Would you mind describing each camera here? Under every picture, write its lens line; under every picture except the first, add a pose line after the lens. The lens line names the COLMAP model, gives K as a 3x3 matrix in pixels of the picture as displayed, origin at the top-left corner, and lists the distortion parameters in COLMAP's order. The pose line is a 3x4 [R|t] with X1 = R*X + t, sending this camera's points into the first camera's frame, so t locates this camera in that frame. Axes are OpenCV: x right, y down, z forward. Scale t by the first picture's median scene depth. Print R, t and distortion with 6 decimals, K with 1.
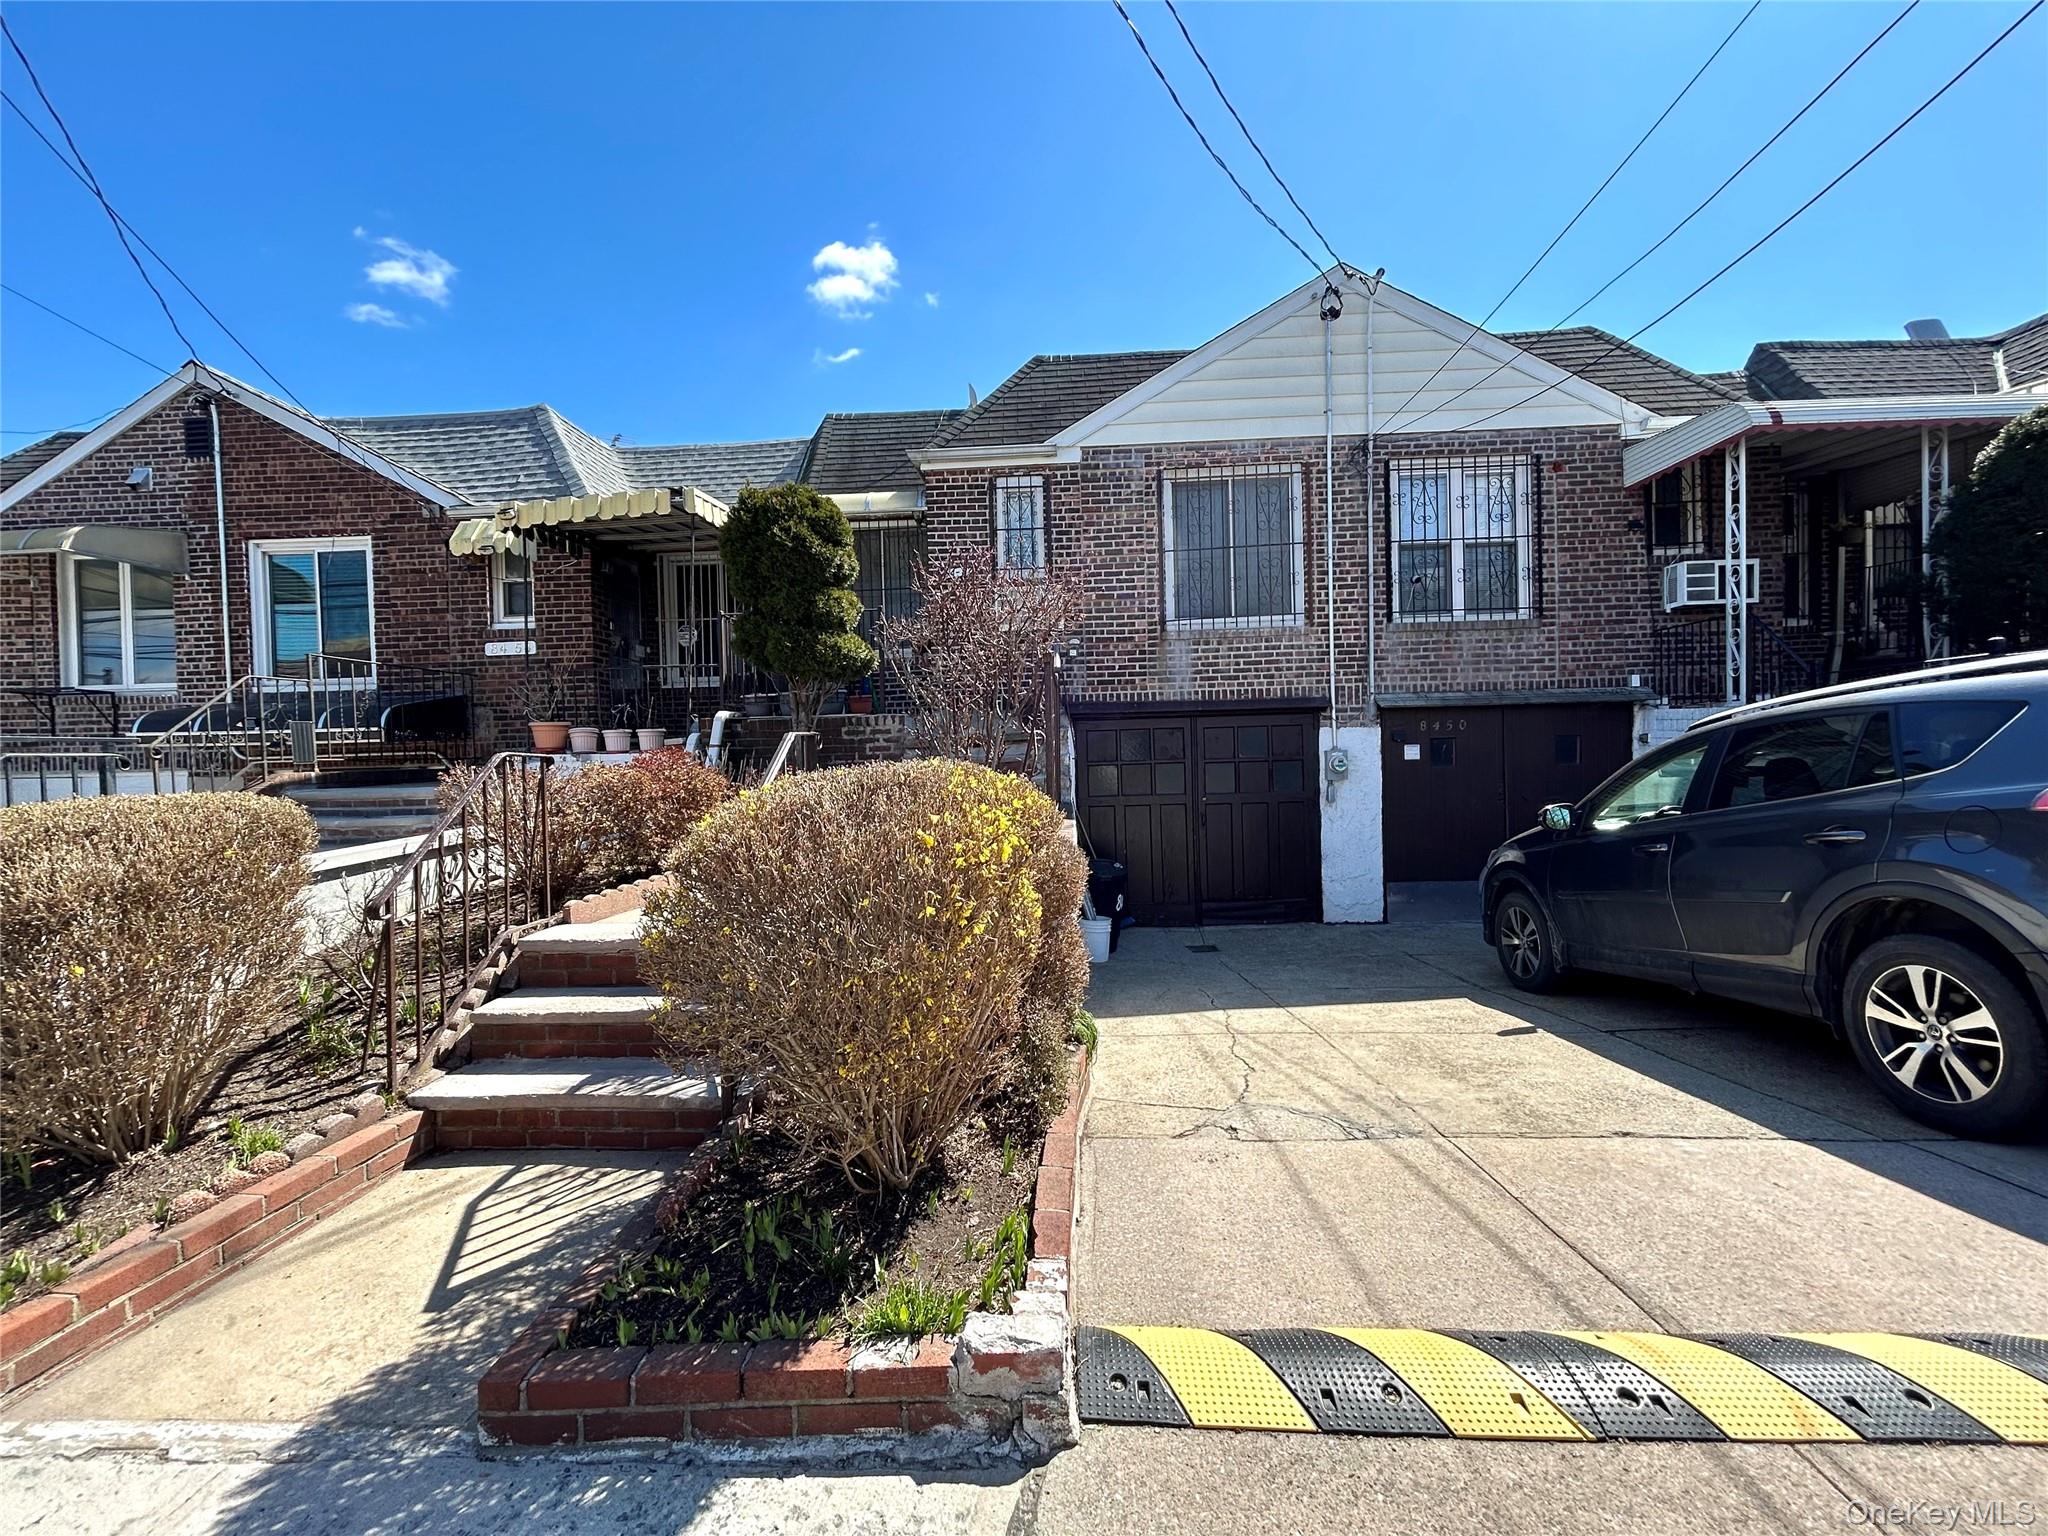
lens RADIAL K [[822.9, 0, 1011.7], [0, 822.9, 771.0], [0, 0, 1]] dist [0.006563, 0.000229]
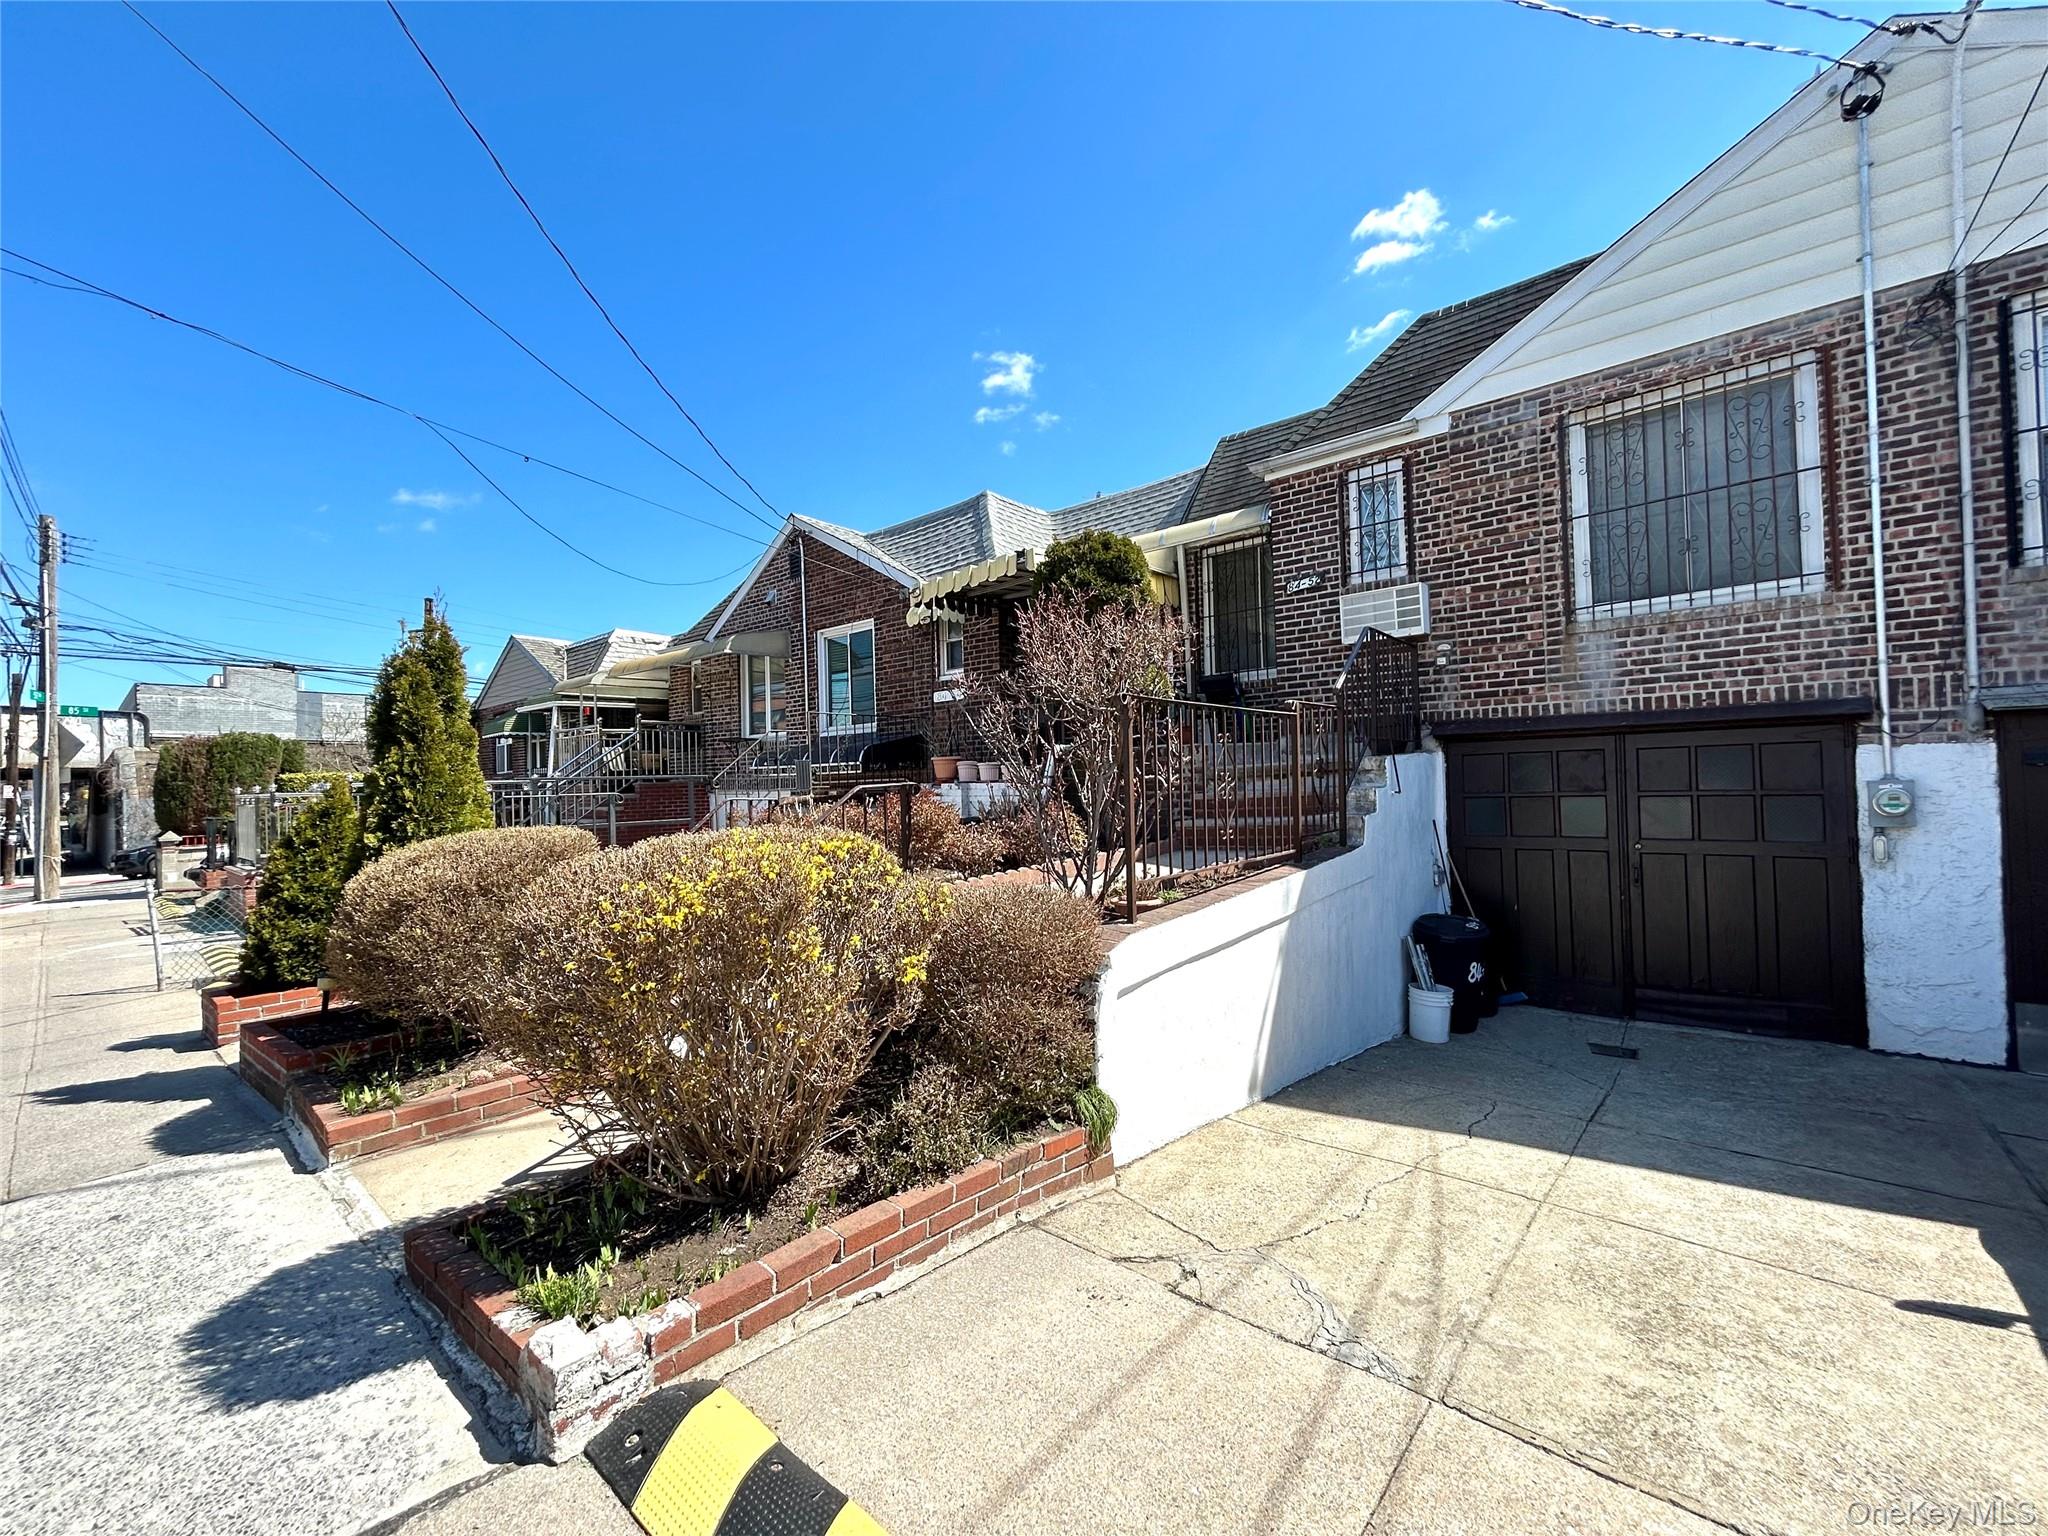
lens RADIAL K [[822.9, 0, 1010.9], [0, 822.9, 765.4], [0, 0, 1]] dist [0.006563, 0.000229]
pose [[0.793990, -0.008598, -0.607870, 0.237207], [0.003239, 0.999946, -0.009912, -0.031749], [0.607923, 0.005901, 0.793974, 0.074799]]
